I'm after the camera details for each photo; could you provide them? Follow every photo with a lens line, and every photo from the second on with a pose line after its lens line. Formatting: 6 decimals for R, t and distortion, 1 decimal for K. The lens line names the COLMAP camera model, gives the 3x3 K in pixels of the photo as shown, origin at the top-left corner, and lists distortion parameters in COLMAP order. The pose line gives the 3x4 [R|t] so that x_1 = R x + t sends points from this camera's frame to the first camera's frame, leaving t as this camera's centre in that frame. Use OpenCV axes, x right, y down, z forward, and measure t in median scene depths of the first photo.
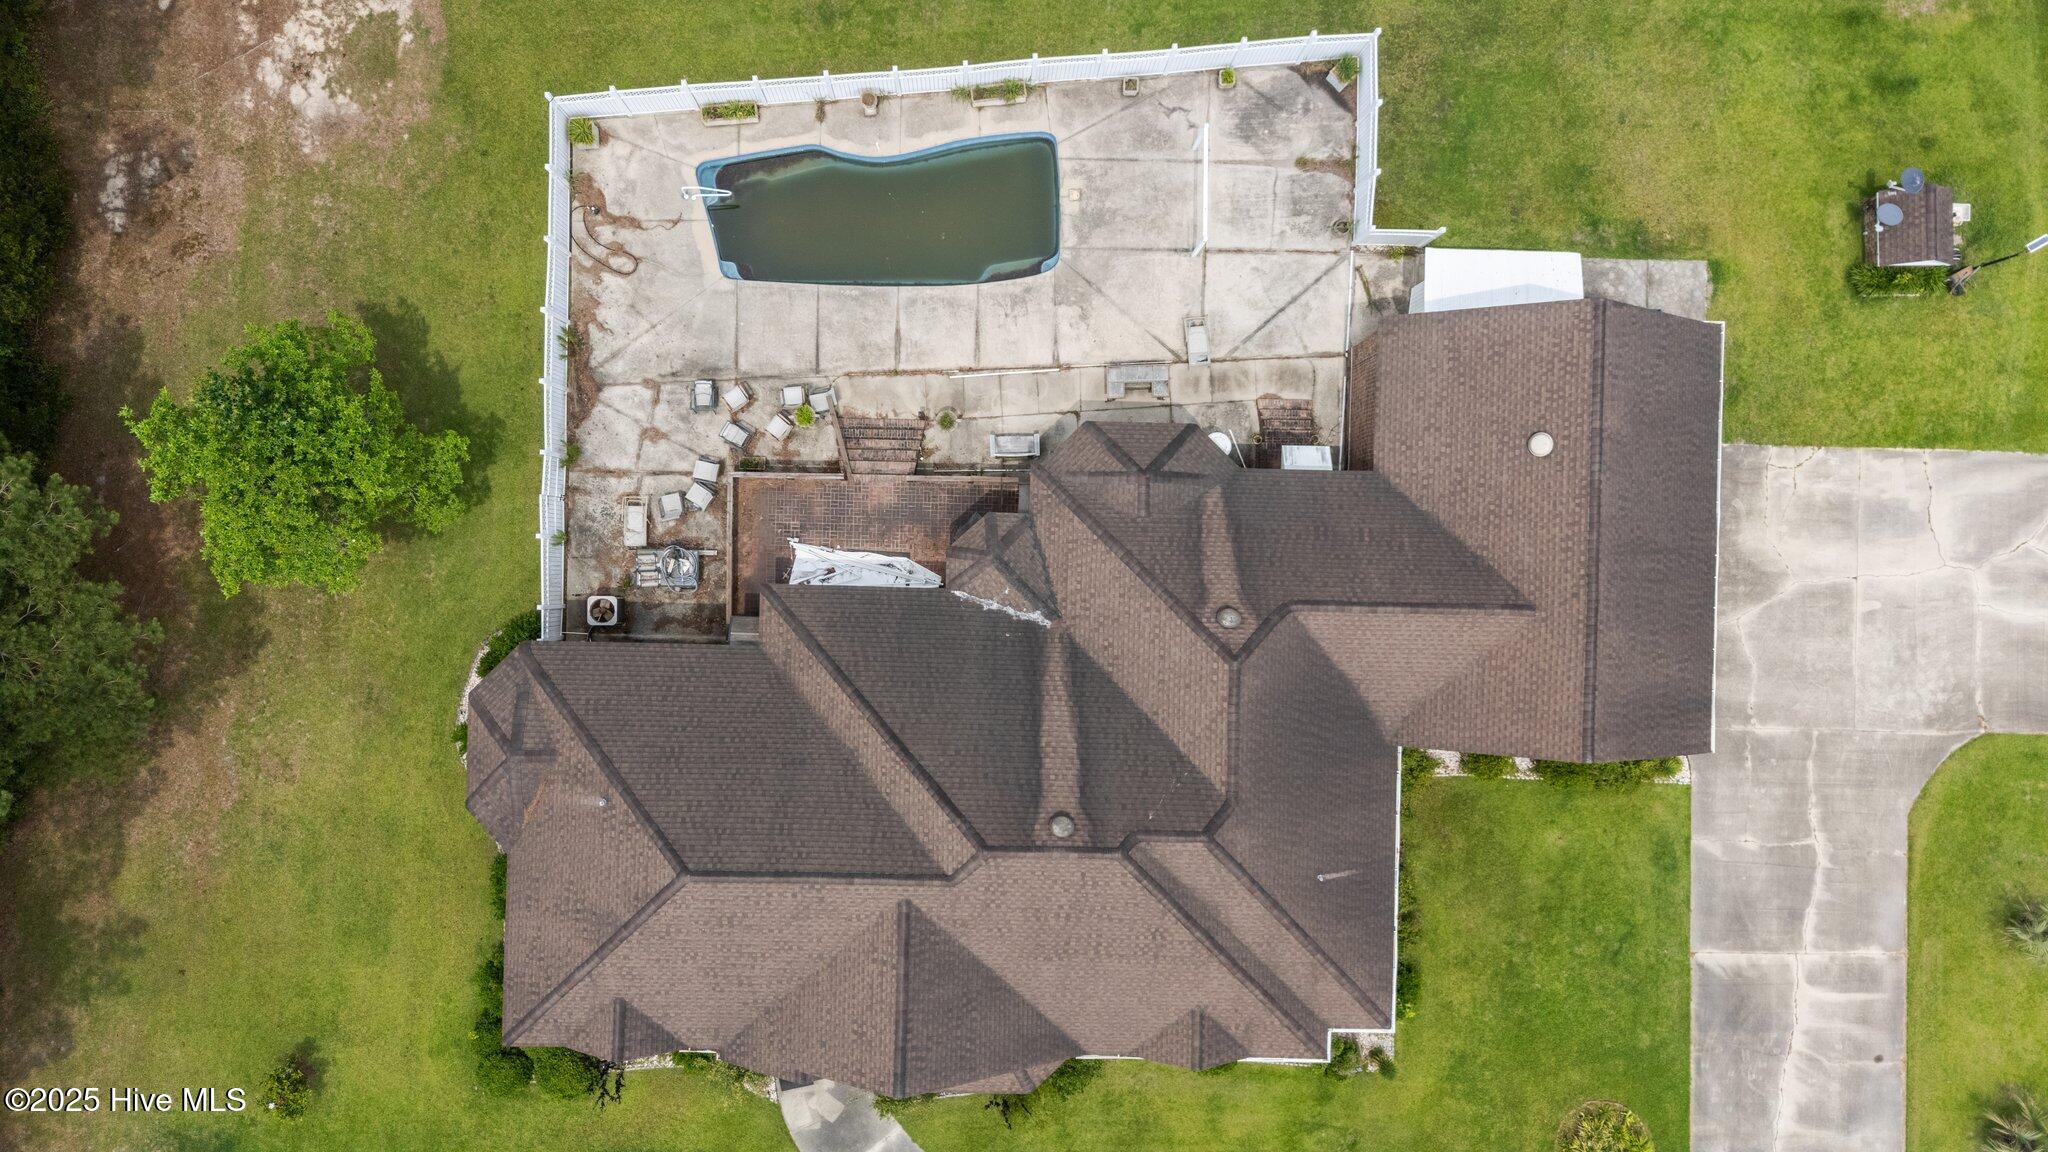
lens RADIAL K [[1496.3, 0, 1019.5], [0, 1496.3, 569.6], [0, 0, 1]] dist [0.102969, -0.157491]
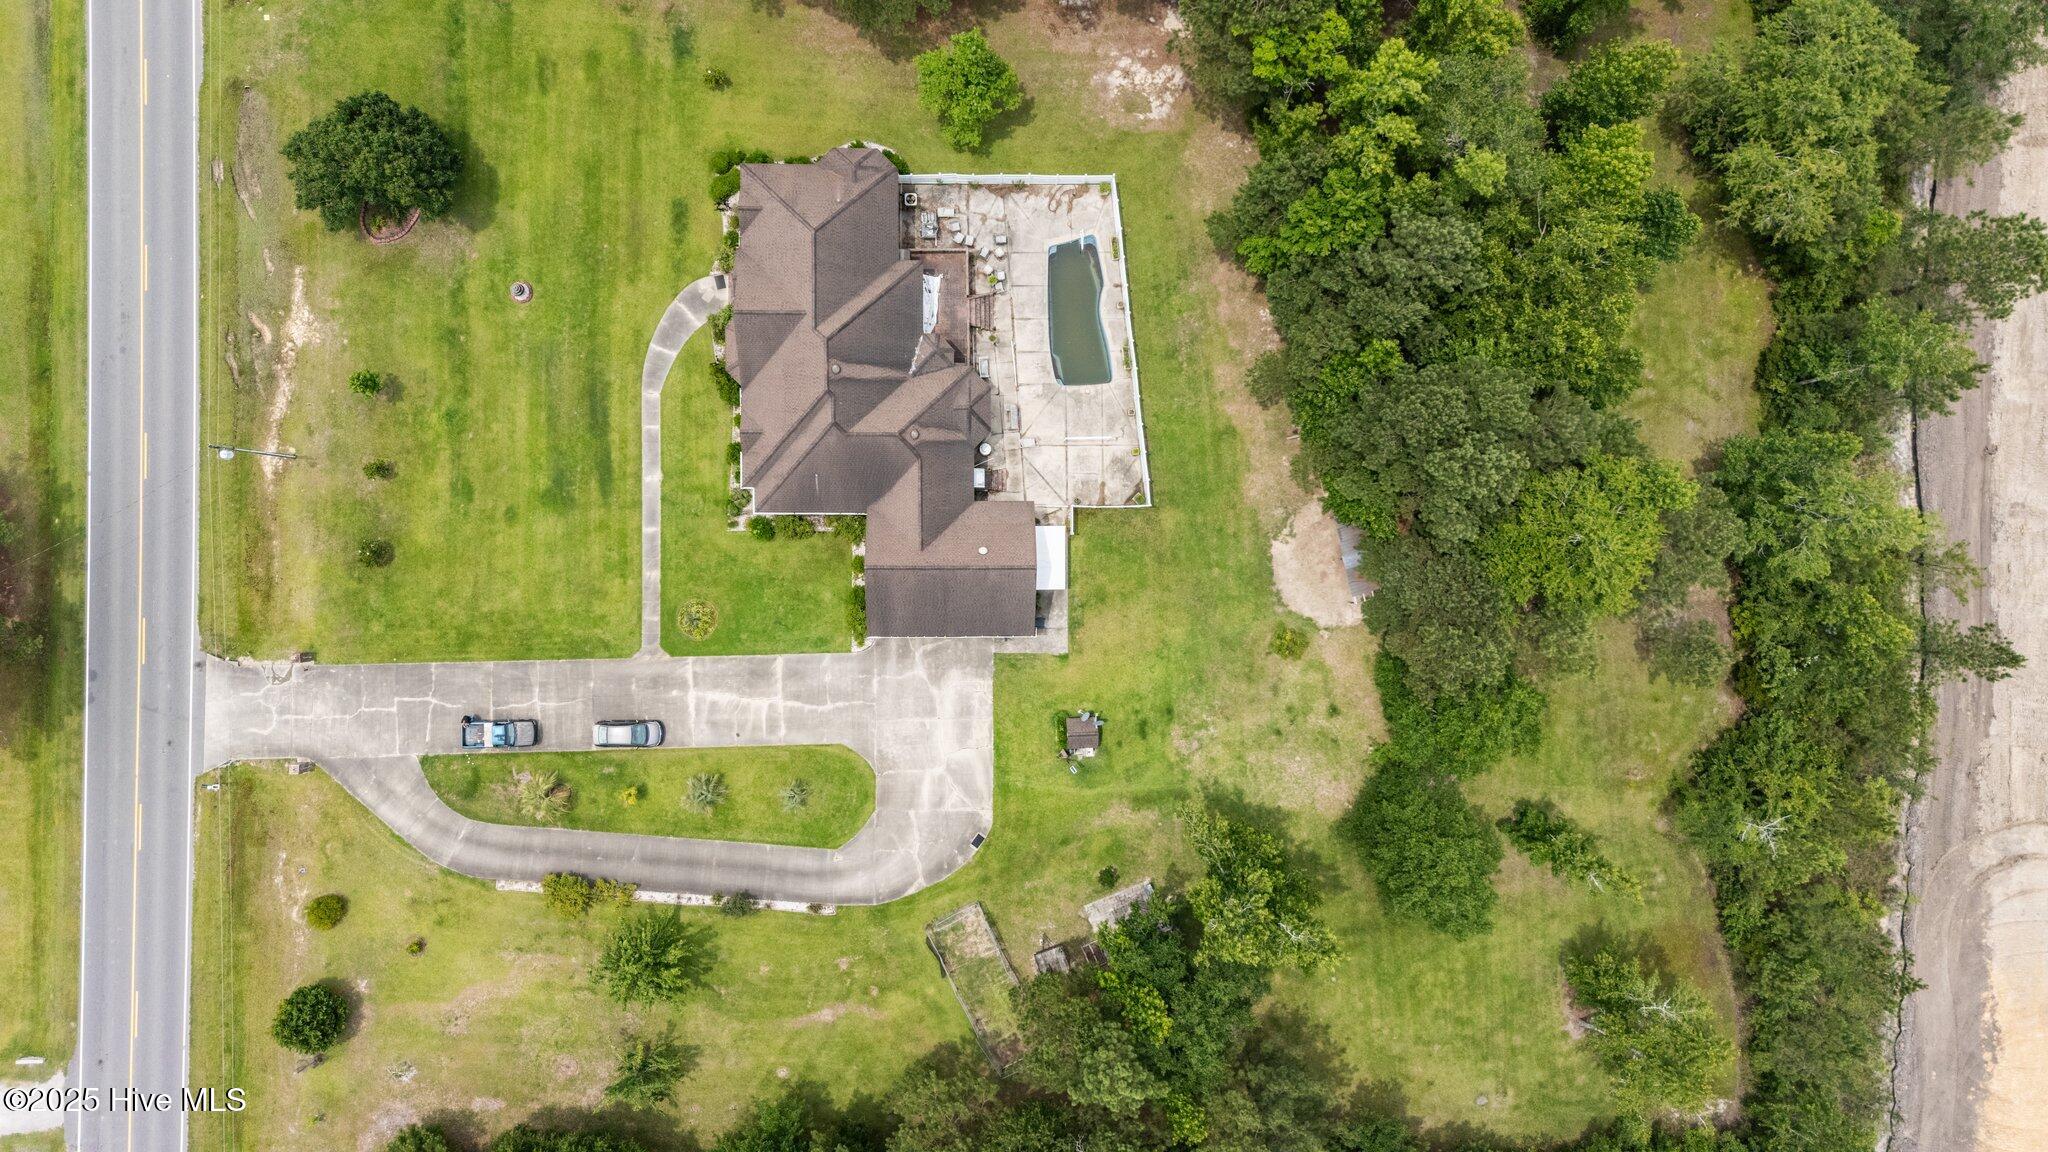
lens RADIAL K [[1496.3, 0, 1019.5], [0, 1496.3, 569.6], [0, 0, 1]] dist [0.102969, -0.157491]
pose [[0.028380, 0.999185, -0.028700, 0.396349], [-0.998966, 0.027330, -0.036333, -0.043321], [-0.035519, 0.029701, 0.998928, -1.420987]]
